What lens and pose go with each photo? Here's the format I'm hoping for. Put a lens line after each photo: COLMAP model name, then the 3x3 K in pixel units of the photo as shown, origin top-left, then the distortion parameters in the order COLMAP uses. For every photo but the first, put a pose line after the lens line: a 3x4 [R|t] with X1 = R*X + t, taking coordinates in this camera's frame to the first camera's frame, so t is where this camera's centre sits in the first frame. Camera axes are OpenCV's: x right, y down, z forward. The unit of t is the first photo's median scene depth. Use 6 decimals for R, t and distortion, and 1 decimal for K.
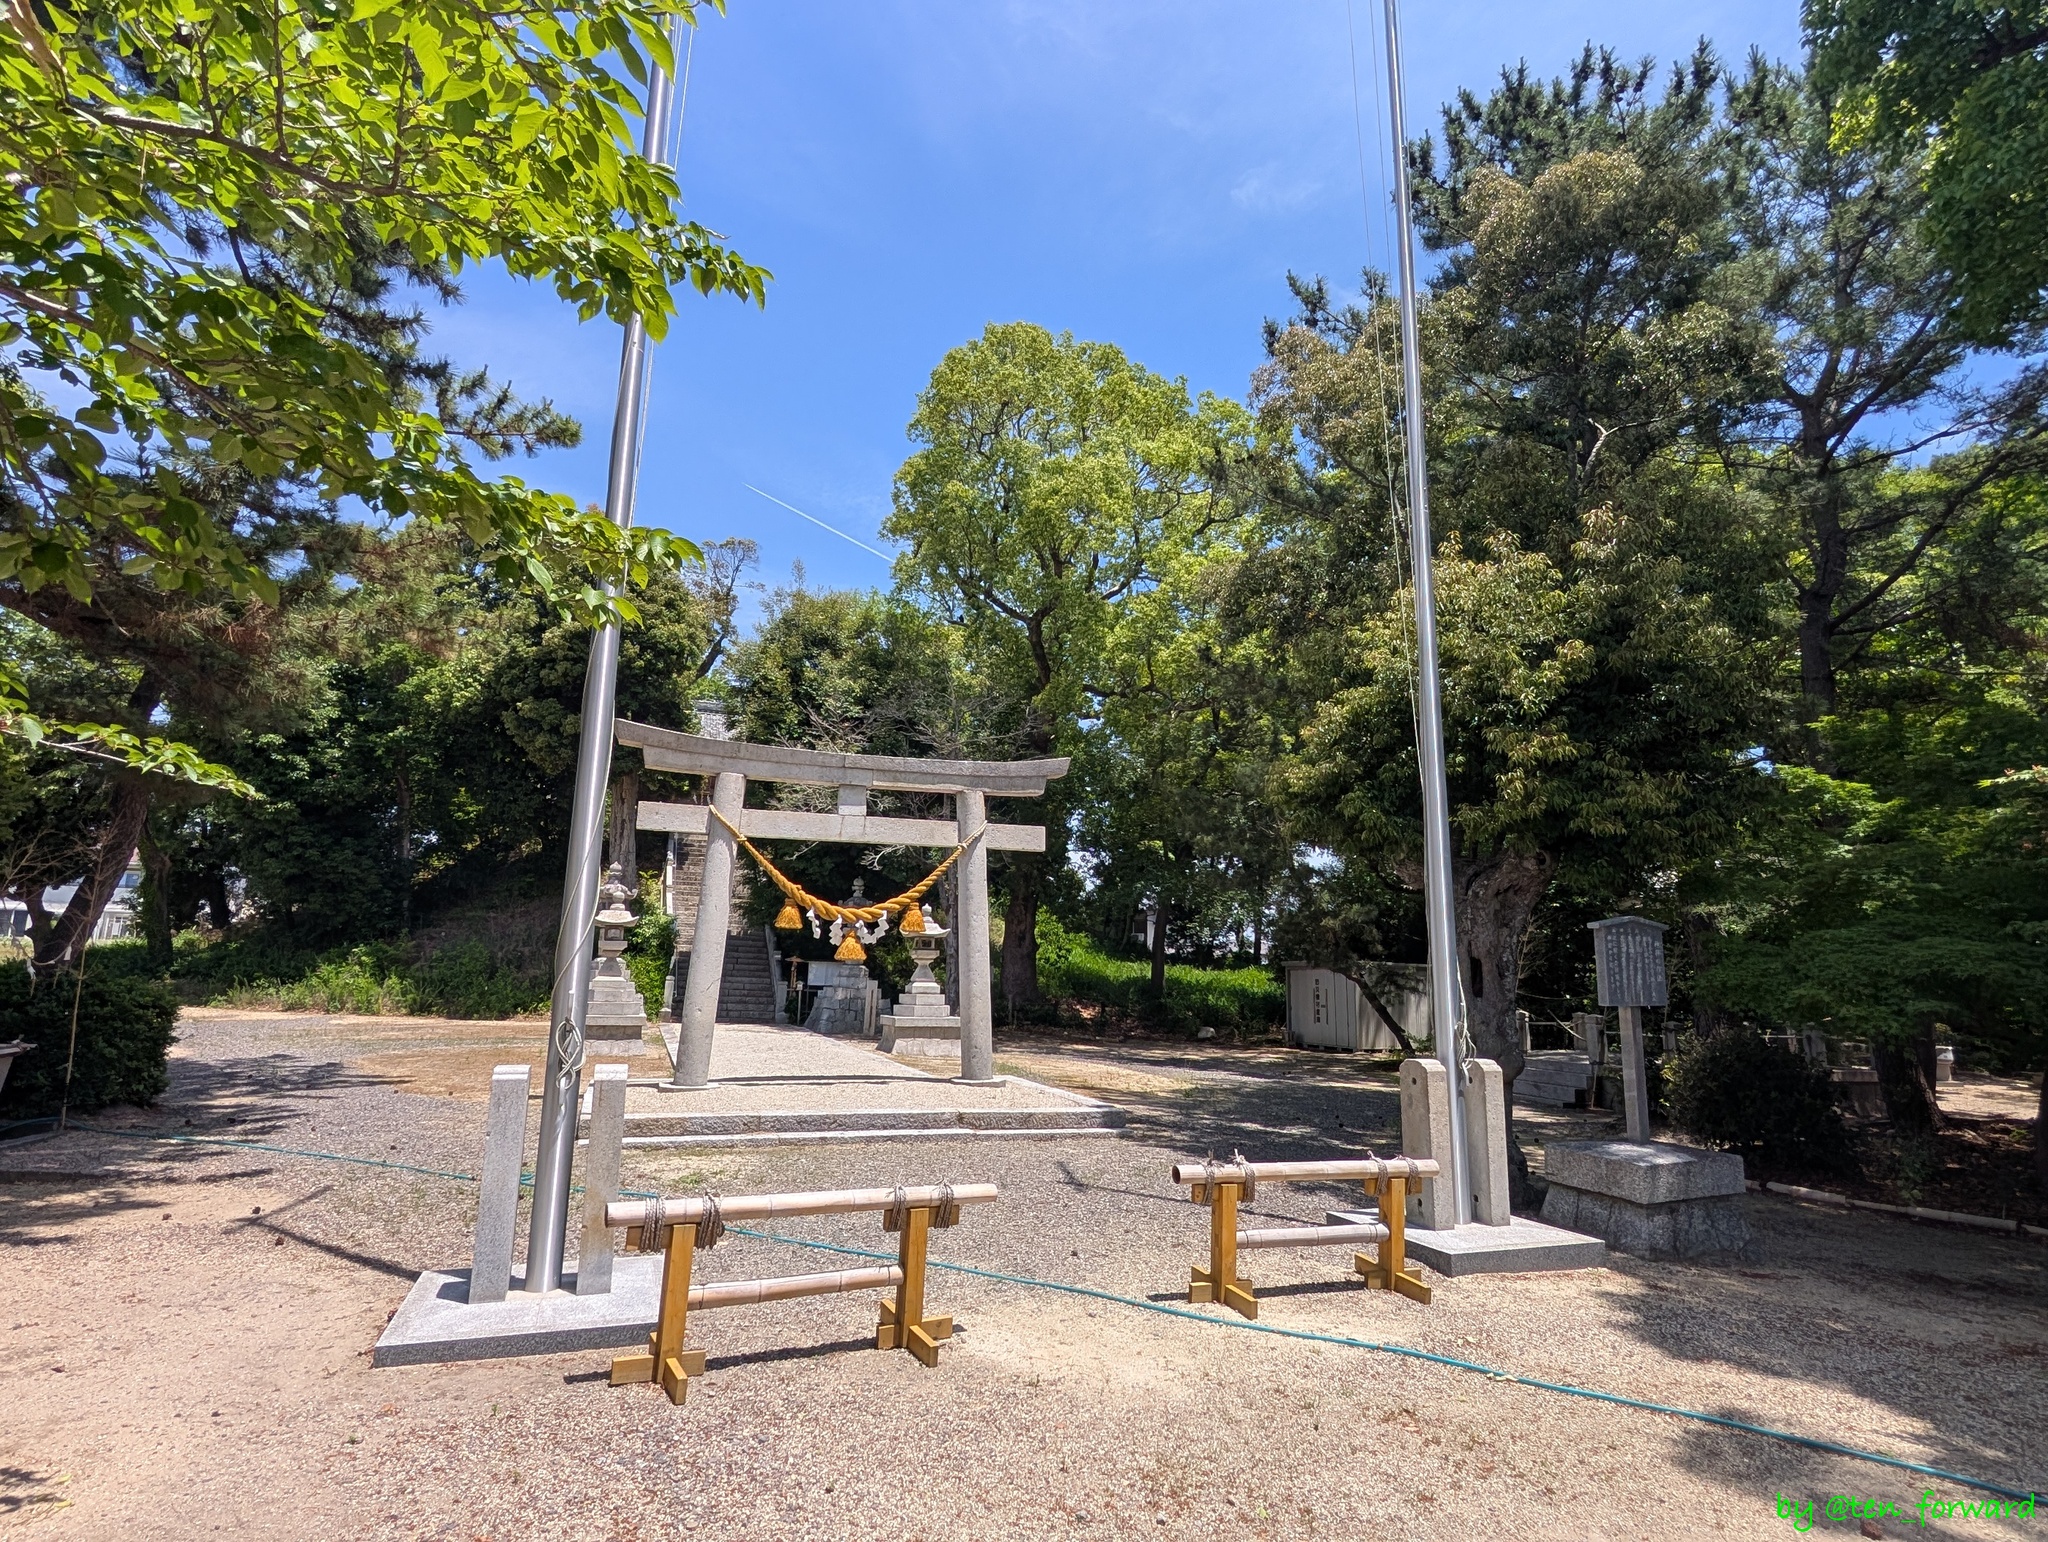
lens RADIAL K [[1086.3, 0, 1020.6], [0, 1086.3, 773.6], [0, 0, 1]] dist [0.002146, 0.003541]
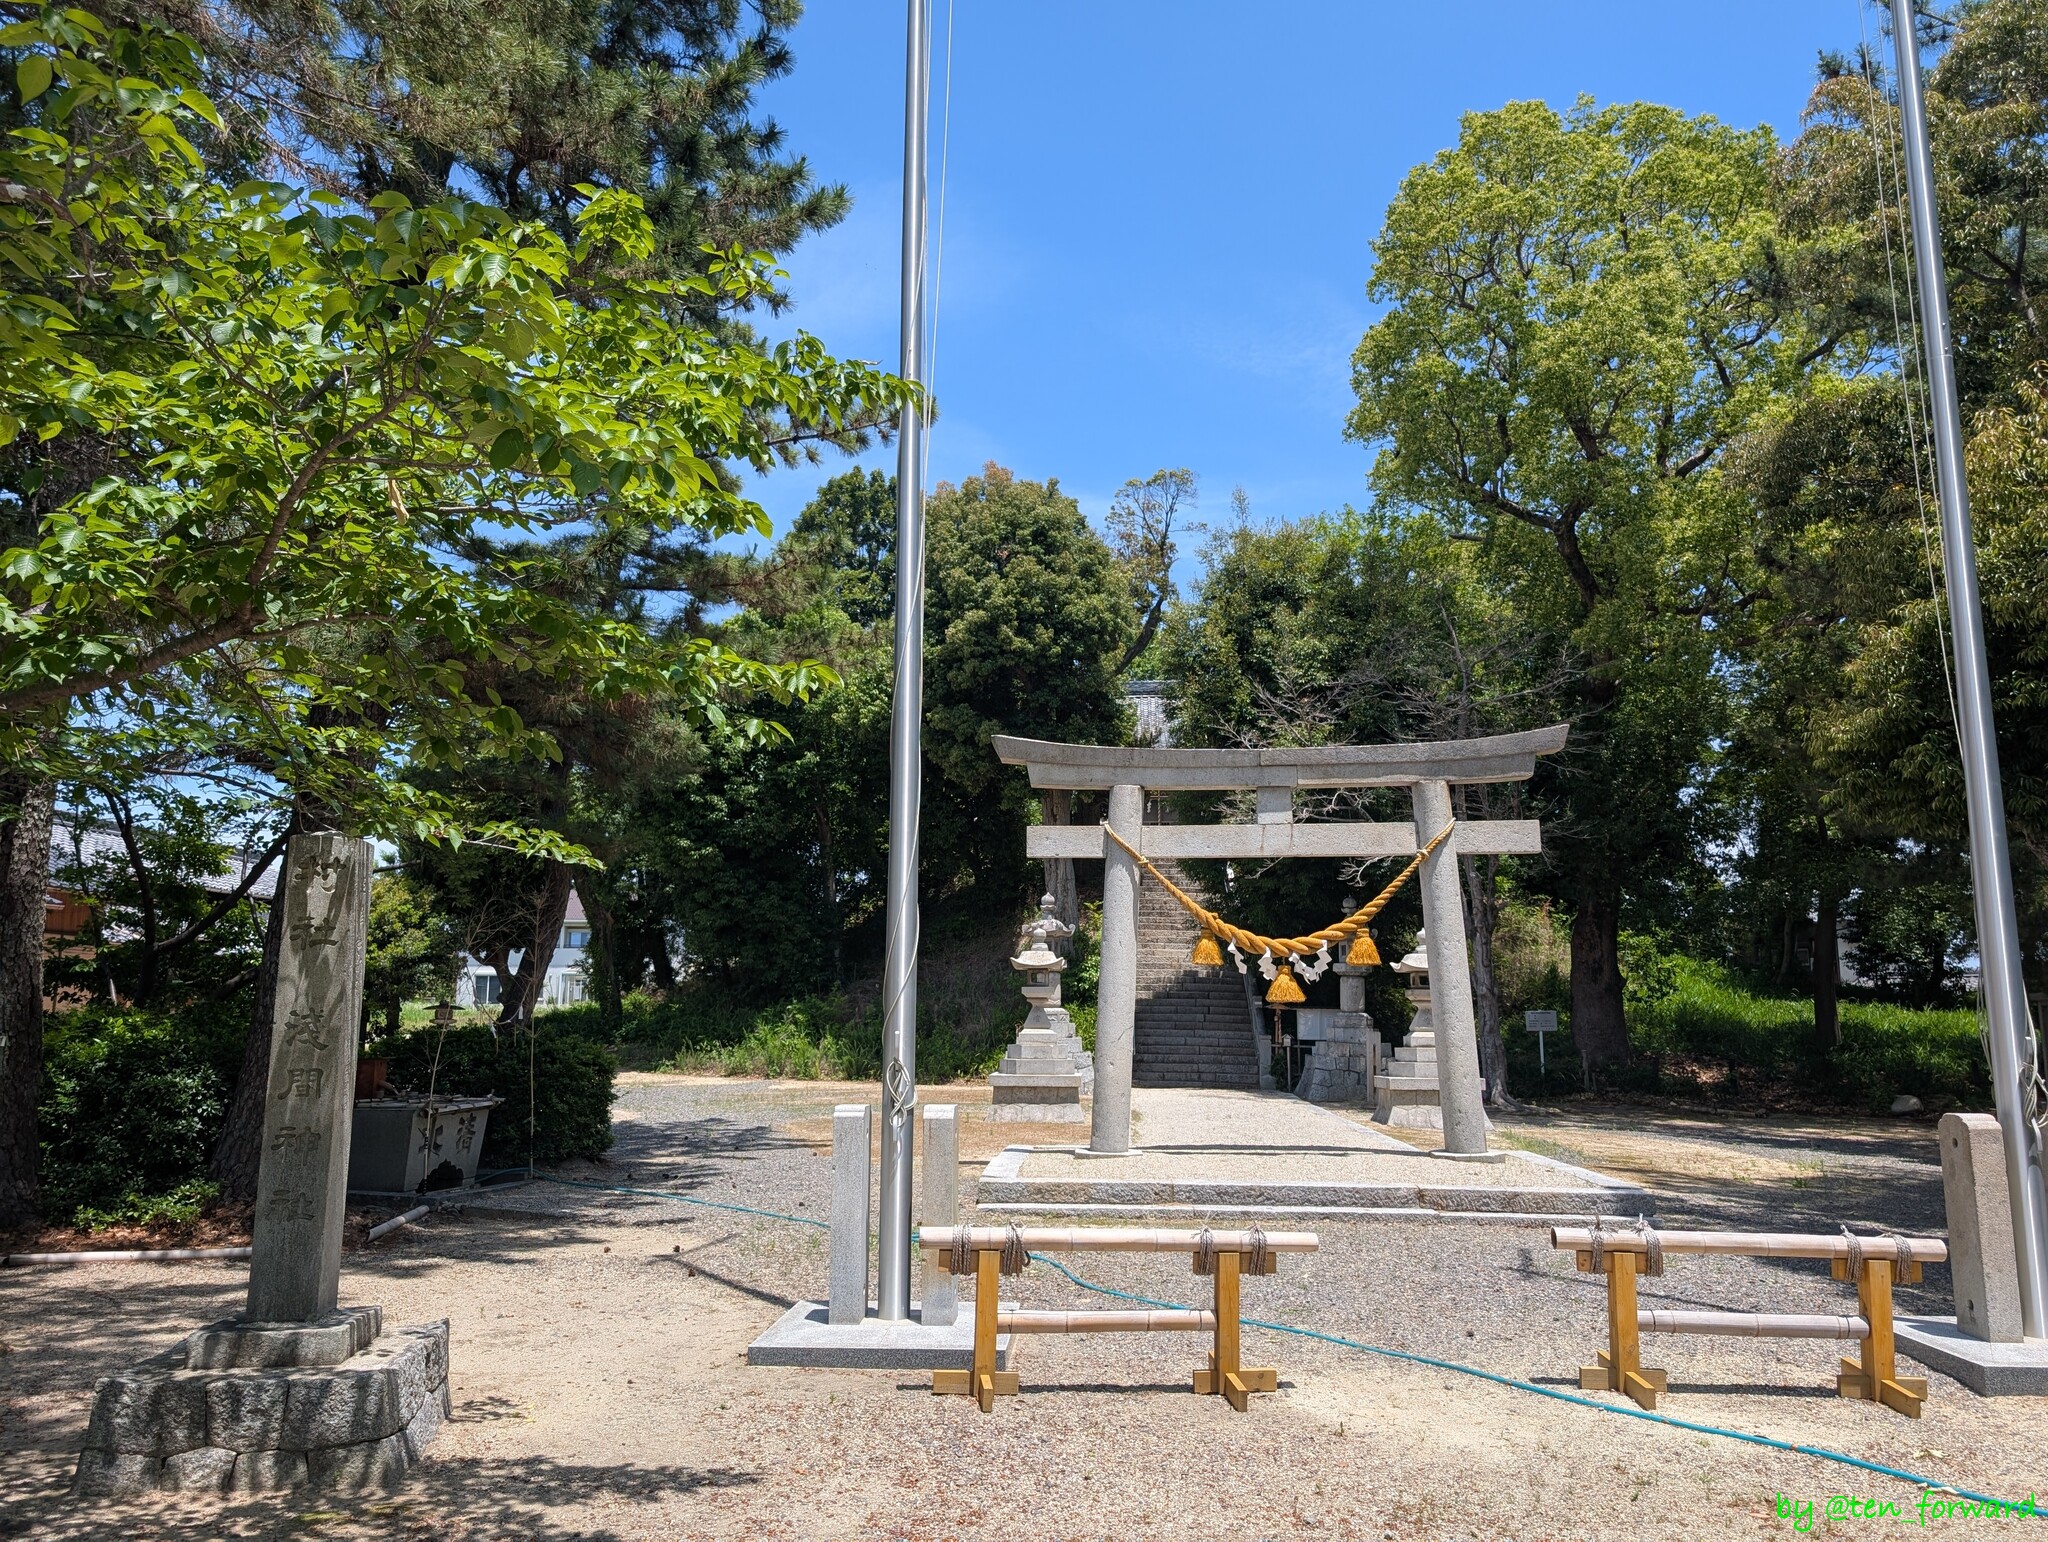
lens RADIAL K [[1494.5, 0, 1015.9], [0, 1494.5, 786.4], [0, 0, 1]] dist [0.044903, -0.024224]
pose [[0.917074, -0.081431, -0.390313, 0.105526], [0.089661, 0.995968, 0.002876, -0.010014], [0.388505, -0.037634, 0.920678, -0.100484]]
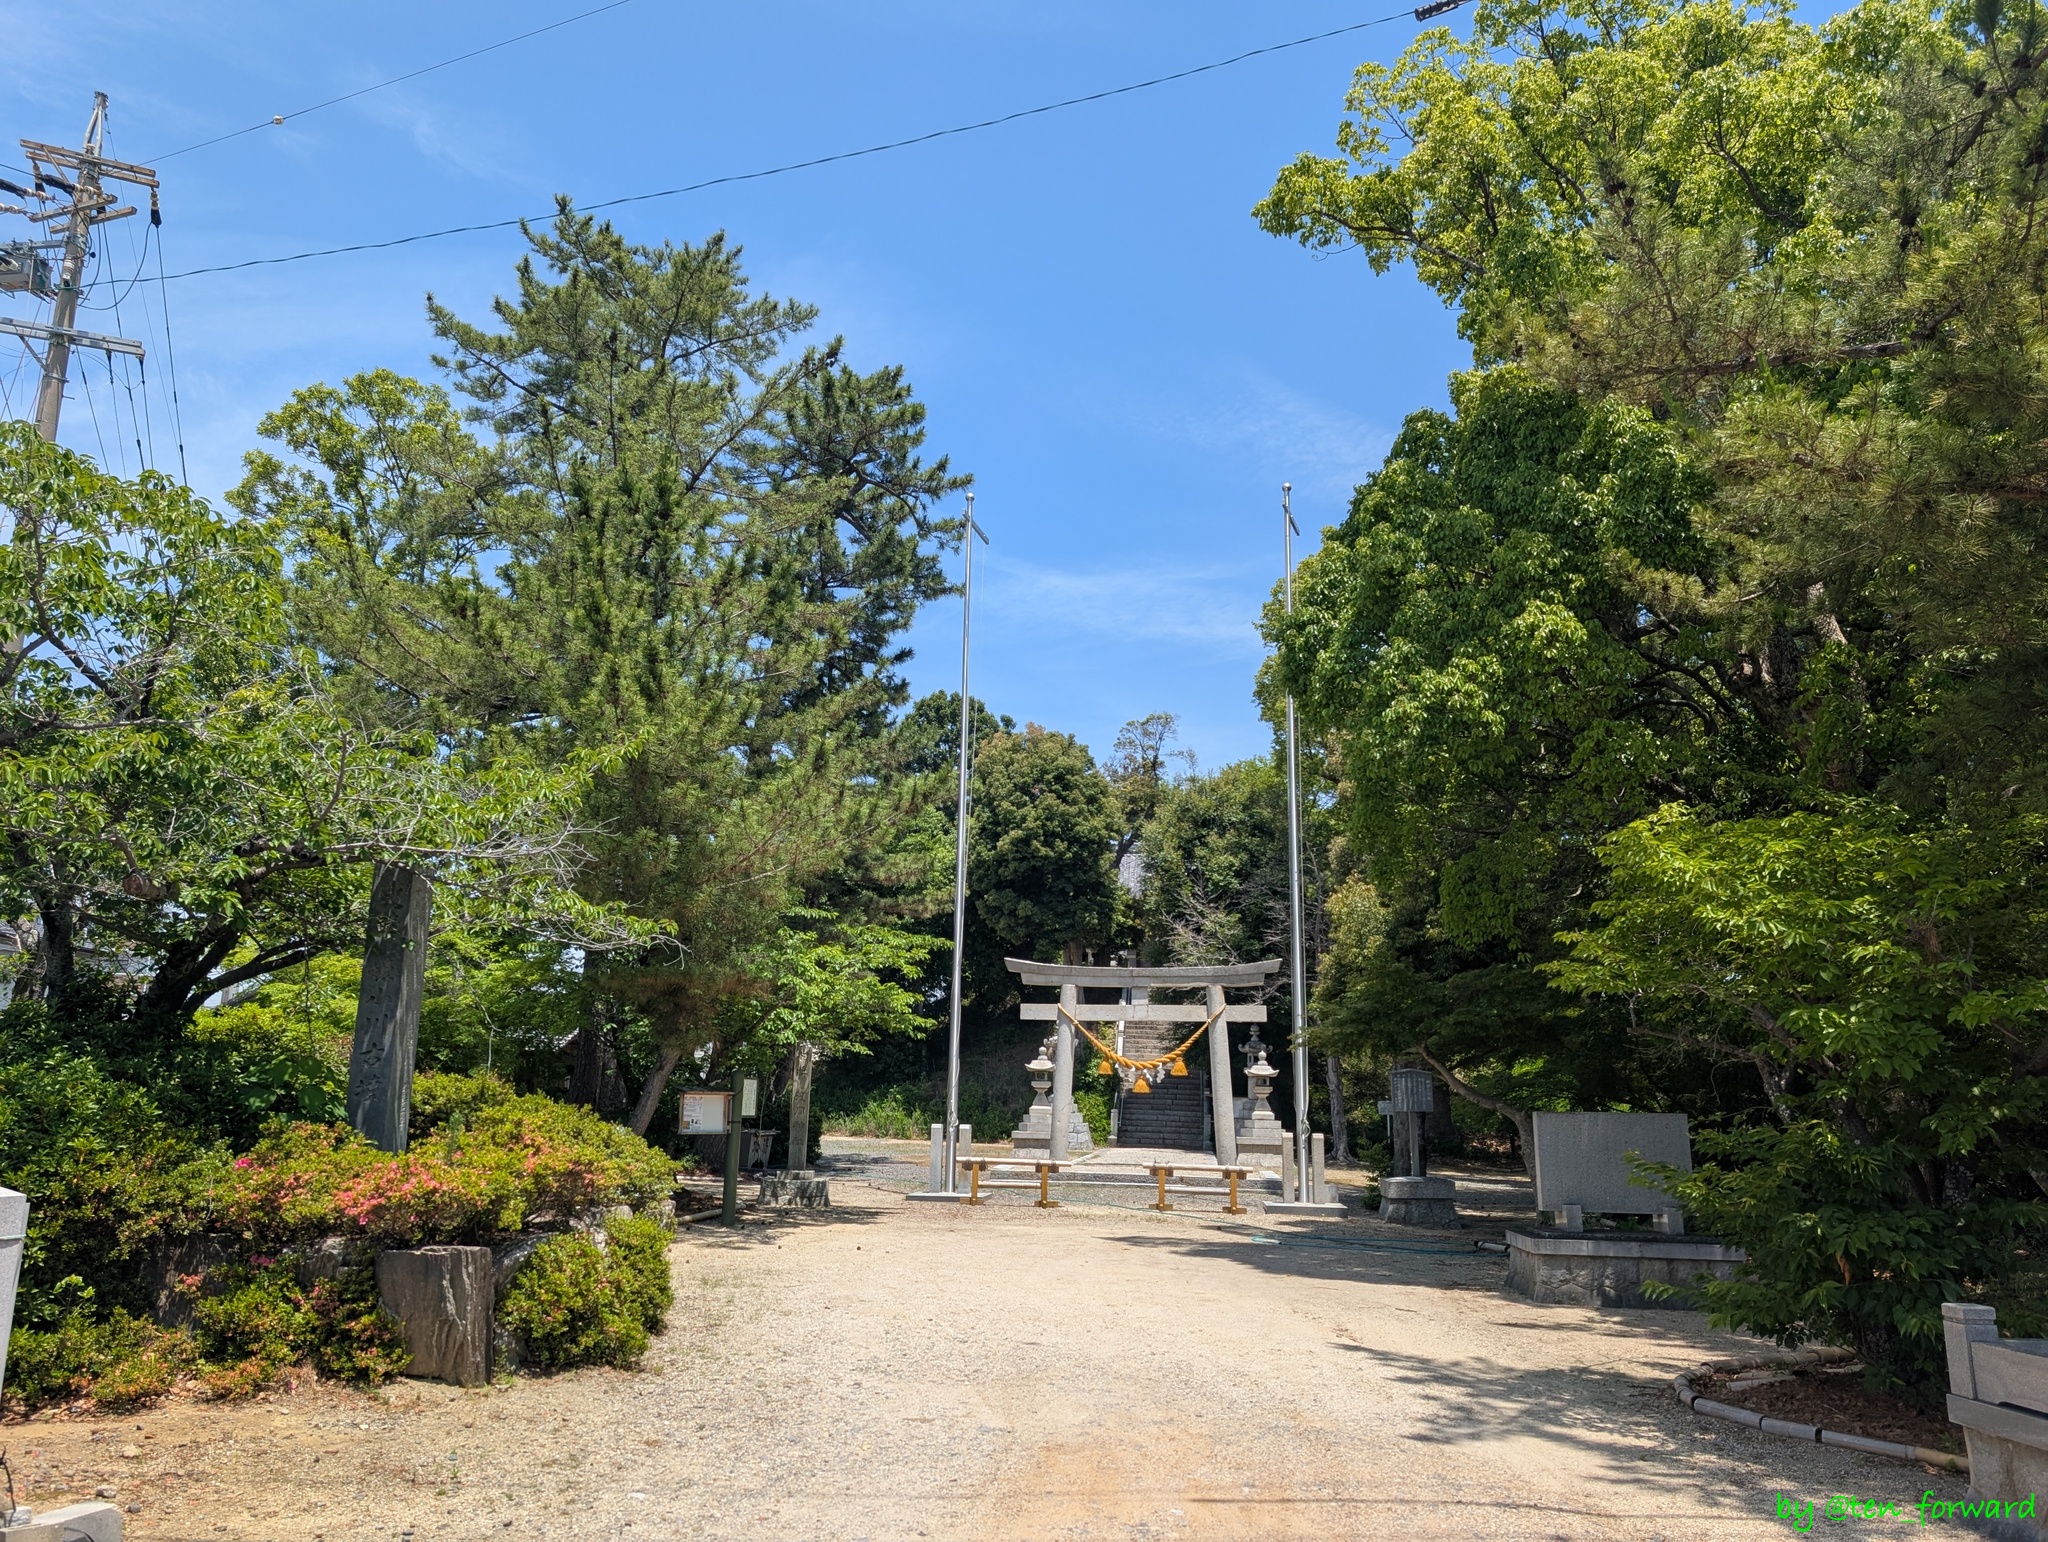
lens RADIAL K [[1494.5, 0, 1004.1], [0, 1494.5, 758.0], [0, 0, 1]] dist [0.044903, -0.024224]
pose [[0.891076, -0.107844, -0.440854, 0.717222], [0.083462, 0.993730, -0.074392, -0.185275], [0.446113, 0.029495, 0.894490, -1.164684]]
